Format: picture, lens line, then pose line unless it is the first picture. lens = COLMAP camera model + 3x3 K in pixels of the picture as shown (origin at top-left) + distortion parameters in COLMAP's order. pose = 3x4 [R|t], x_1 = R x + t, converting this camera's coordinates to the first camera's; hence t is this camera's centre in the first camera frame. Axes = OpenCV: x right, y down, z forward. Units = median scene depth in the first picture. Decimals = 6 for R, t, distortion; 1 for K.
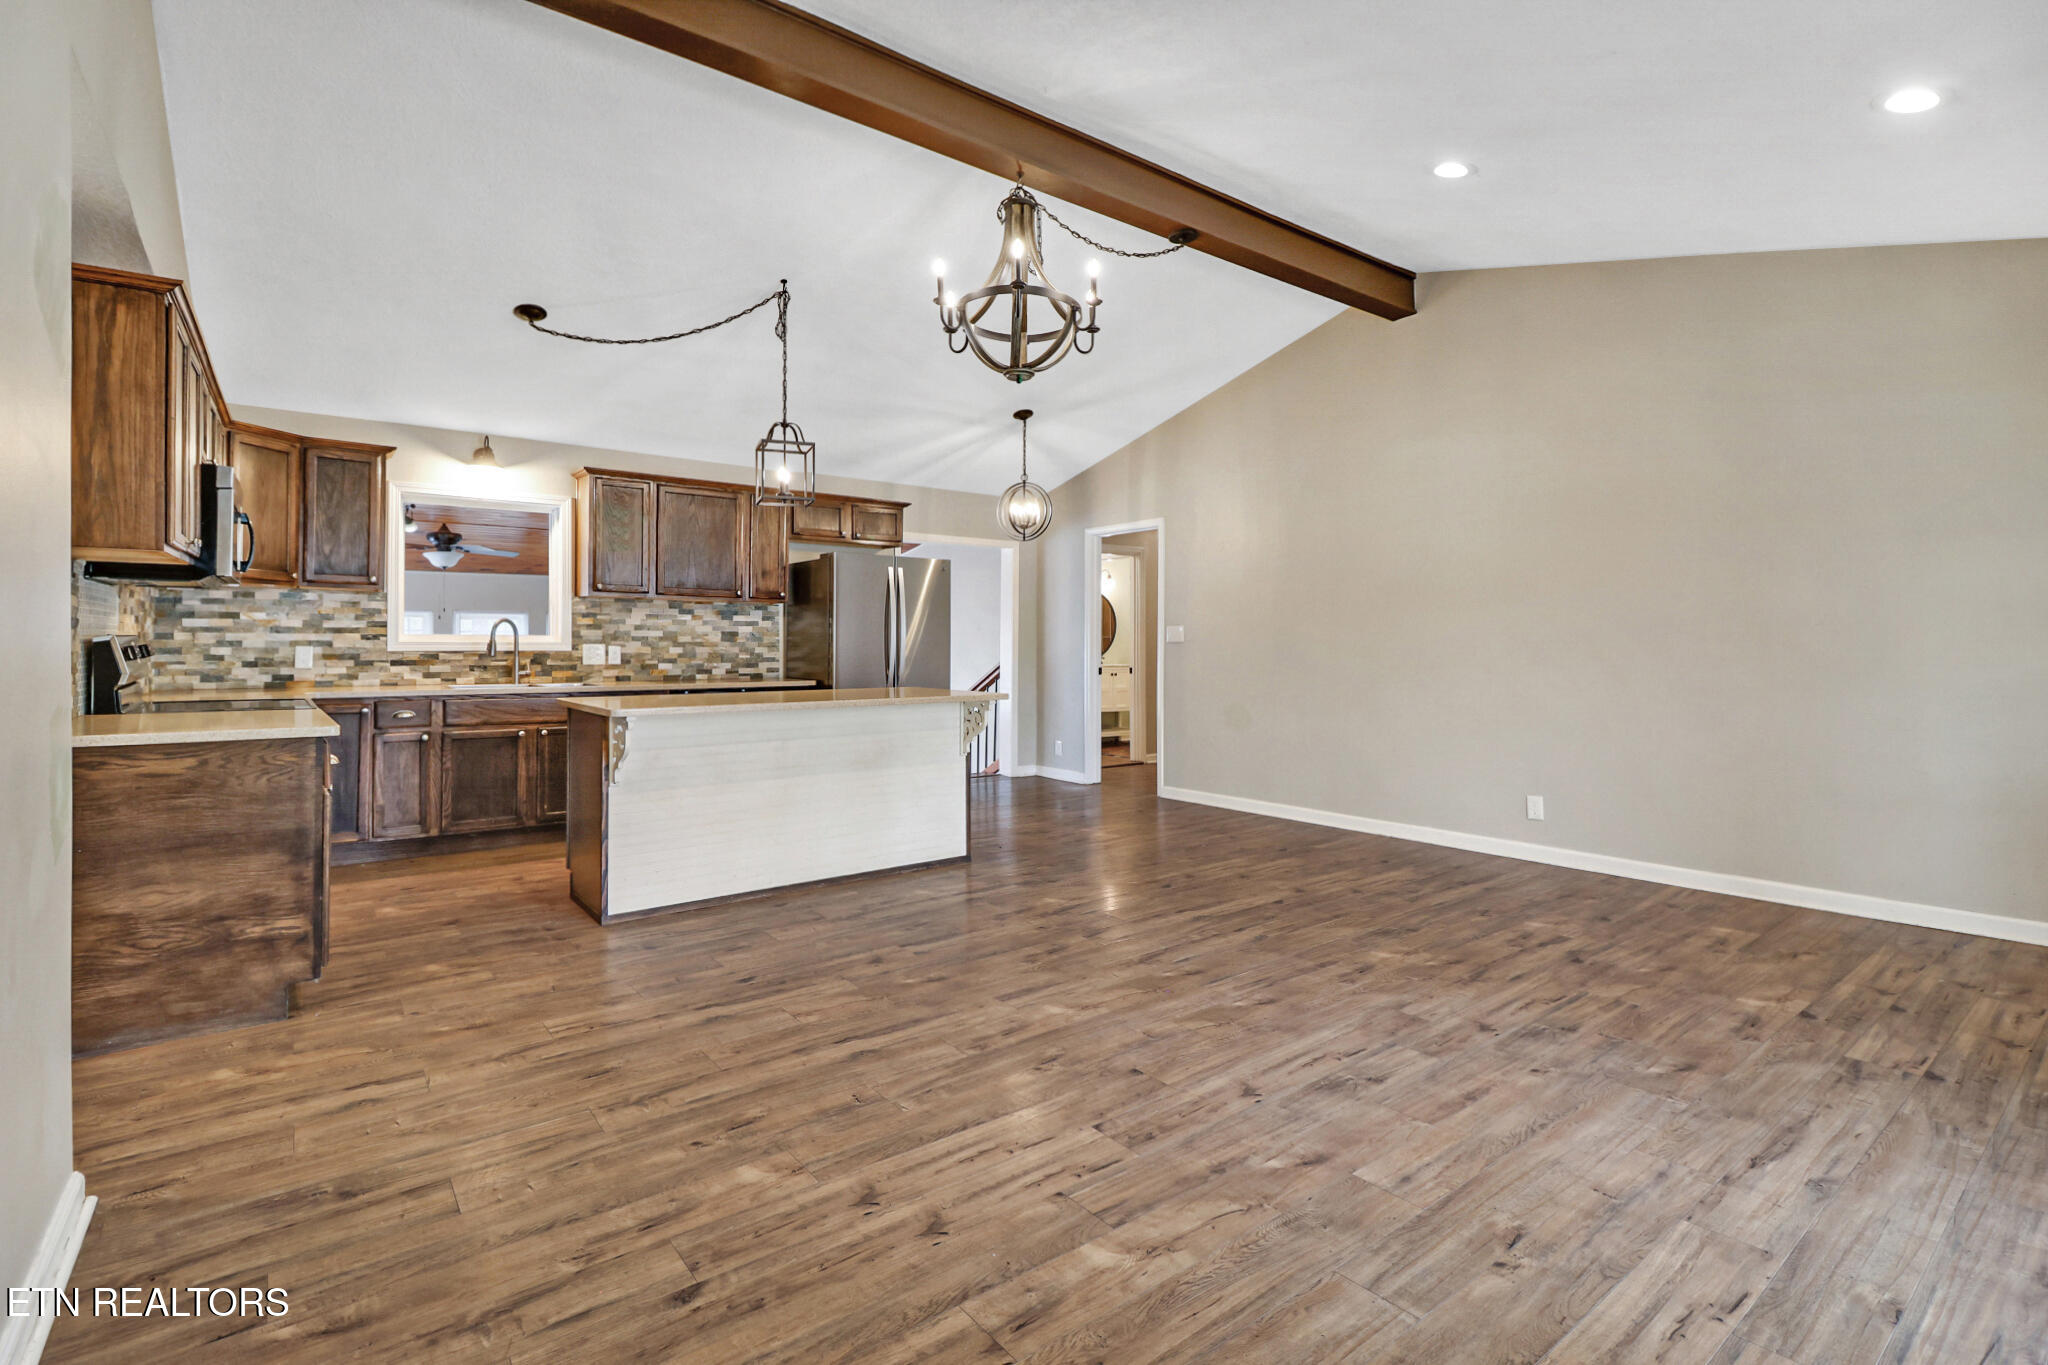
lens RADIAL K [[951.7, 0, 1025.7], [0, 951.7, 666.1], [0, 0, 1]] dist [0.001078, -0.009332]
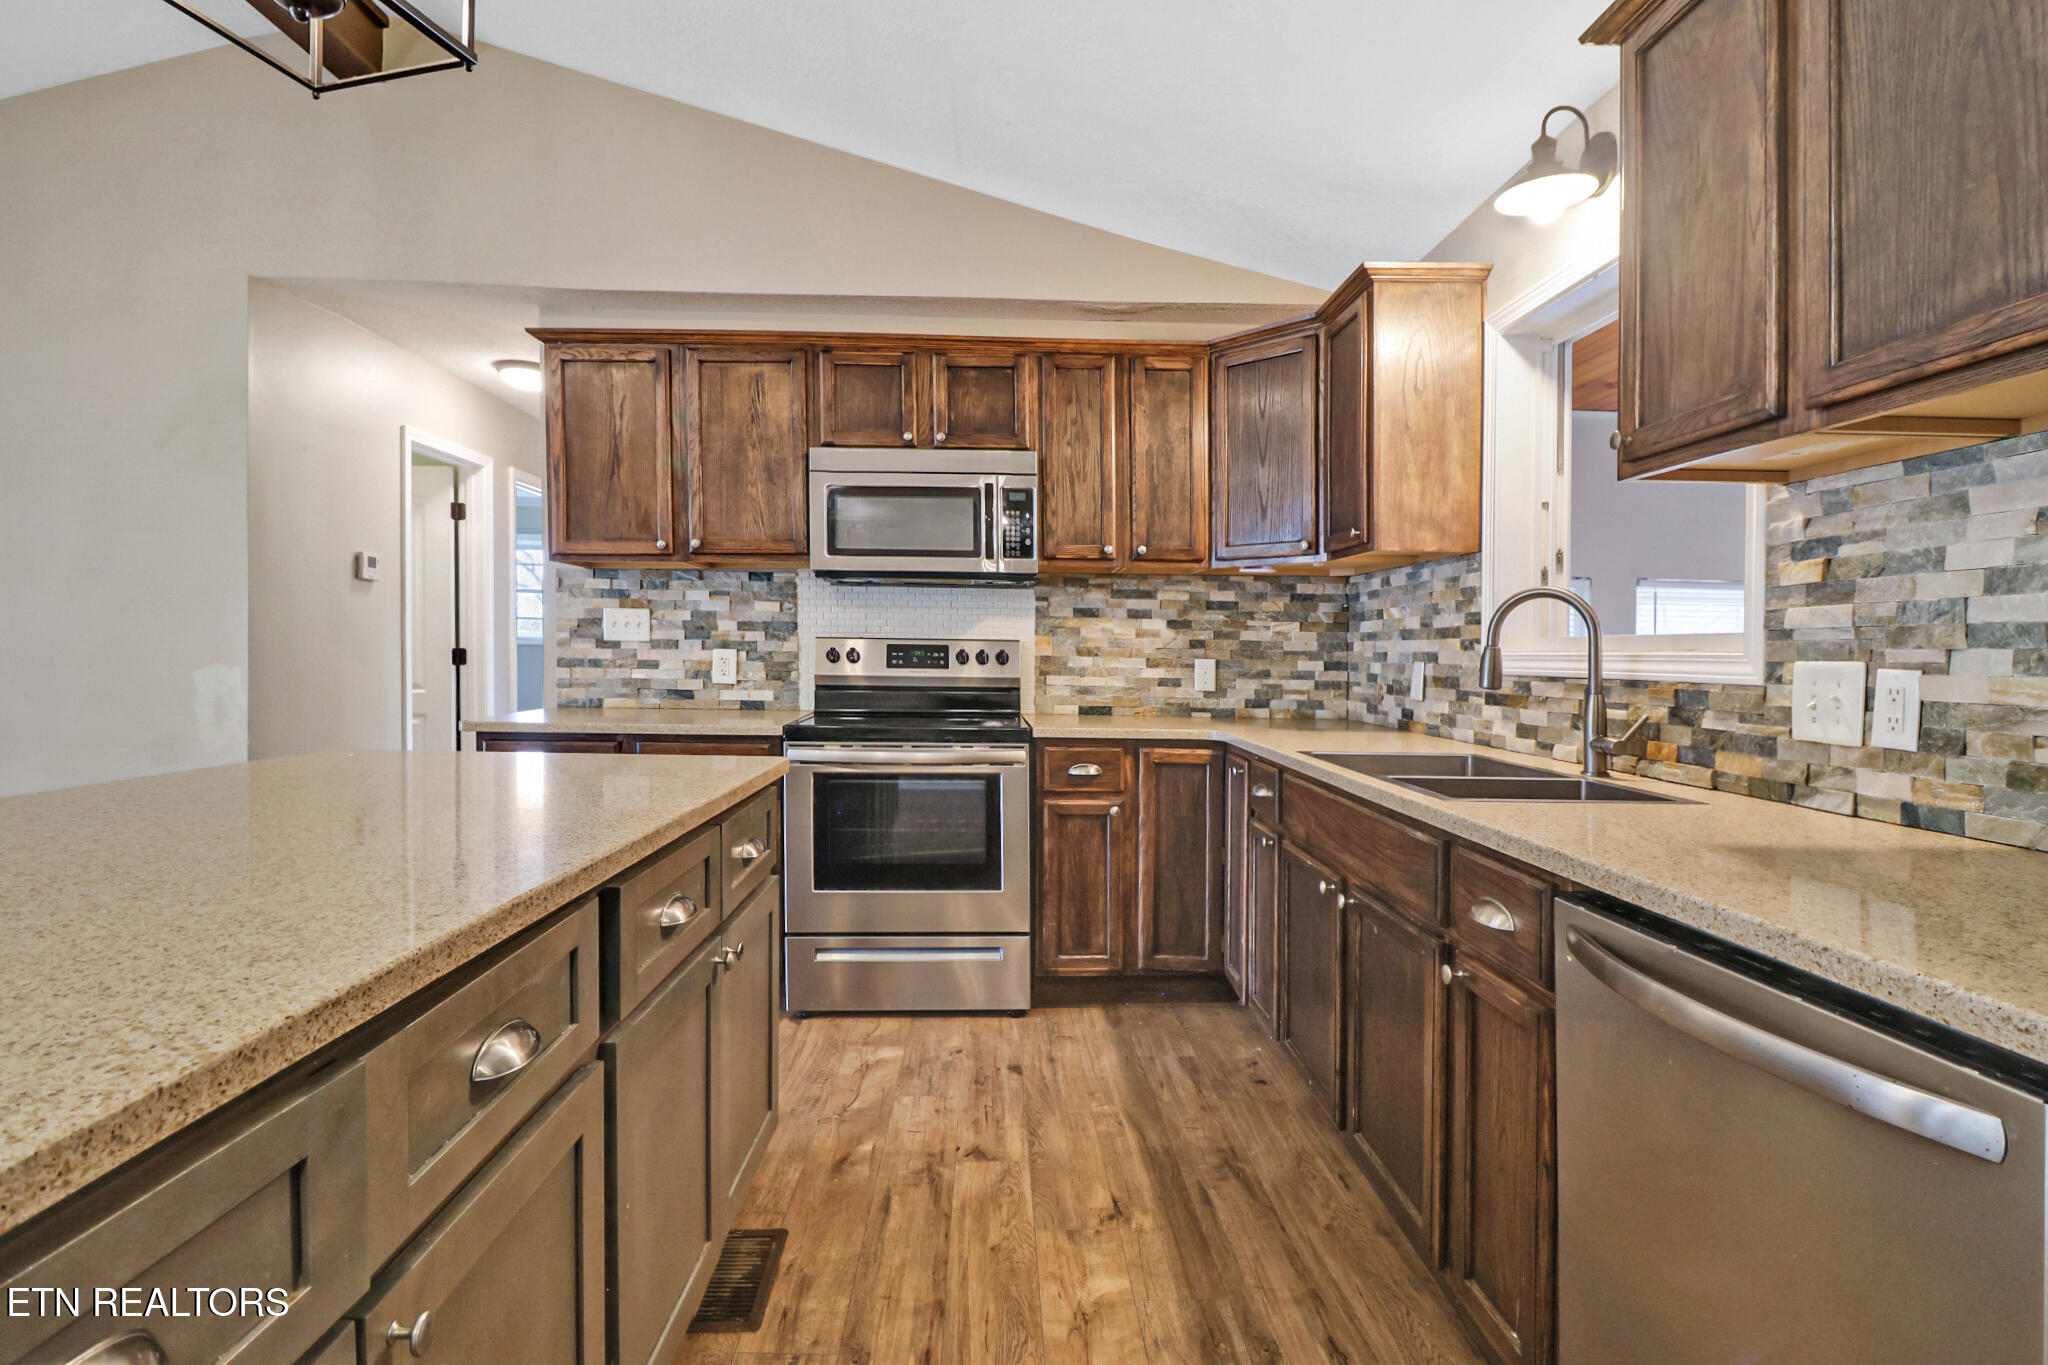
lens RADIAL K [[946.8, 0, 1026.5], [0, 946.8, 662.5], [0, 0, 1]] dist [0.001332, -0.016416]
pose [[-0.571860, -0.006308, -0.820327, -0.244143], [-0.039223, 0.999037, 0.019661, -0.035942], [0.819413, 0.043419, -0.571557, 1.810960]]
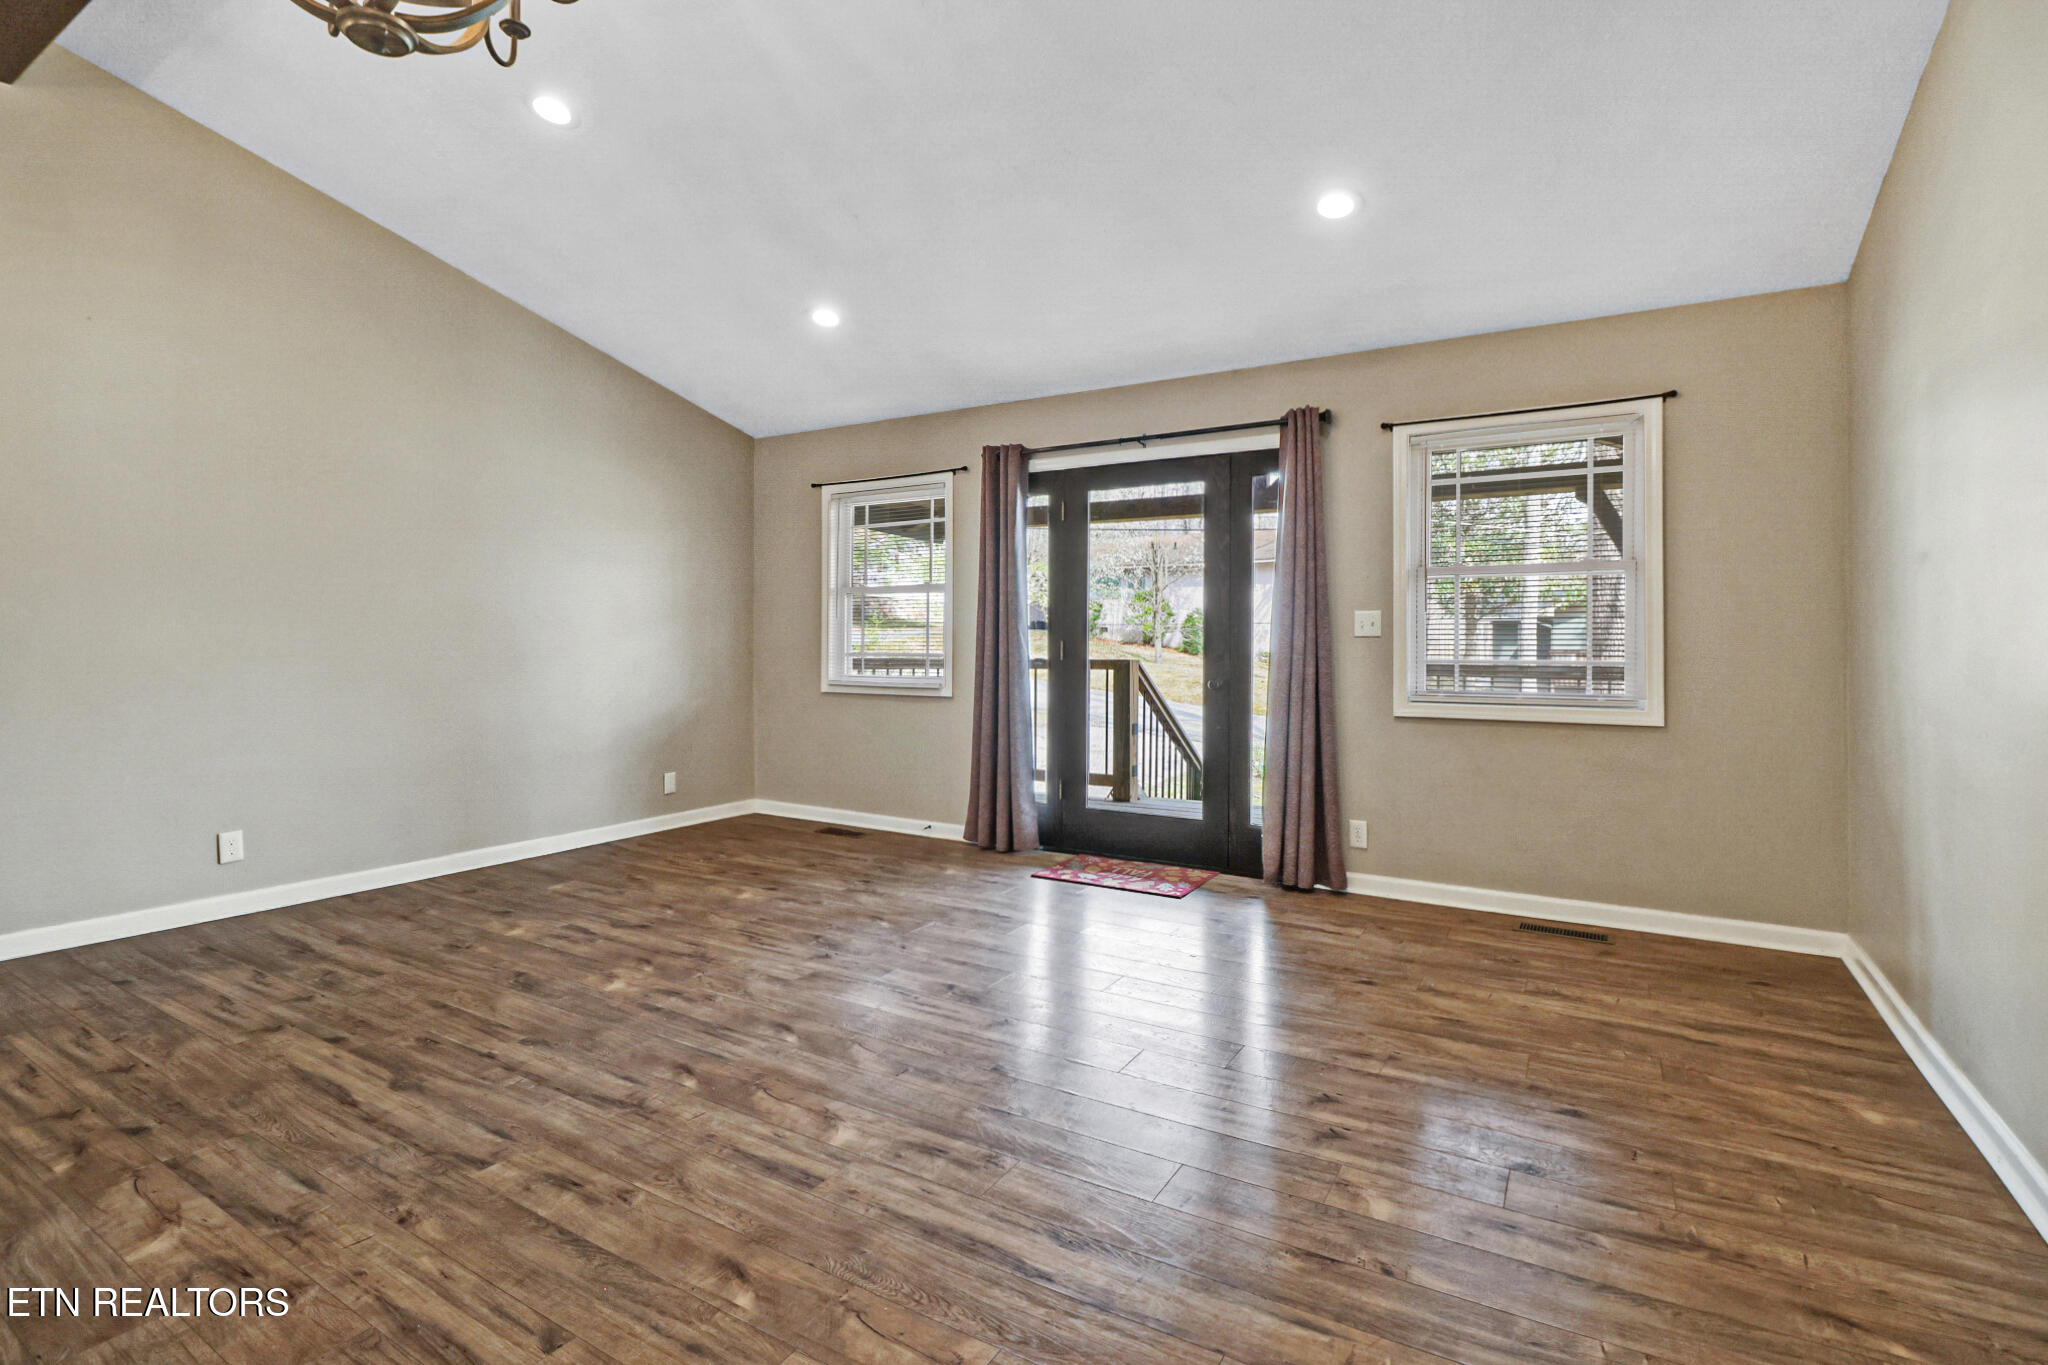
lens RADIAL K [[973.8, 0, 1022.0], [0, 973.8, 637.9], [0, 0, 1]] dist [-0.017833, -0.000821]
pose [[-0.365574, 0.005449, 0.930766, -0.640451], [0.017424, 0.999848, 0.000989, -0.017396], [-0.930619, 0.016579, -0.365613, 1.022231]]
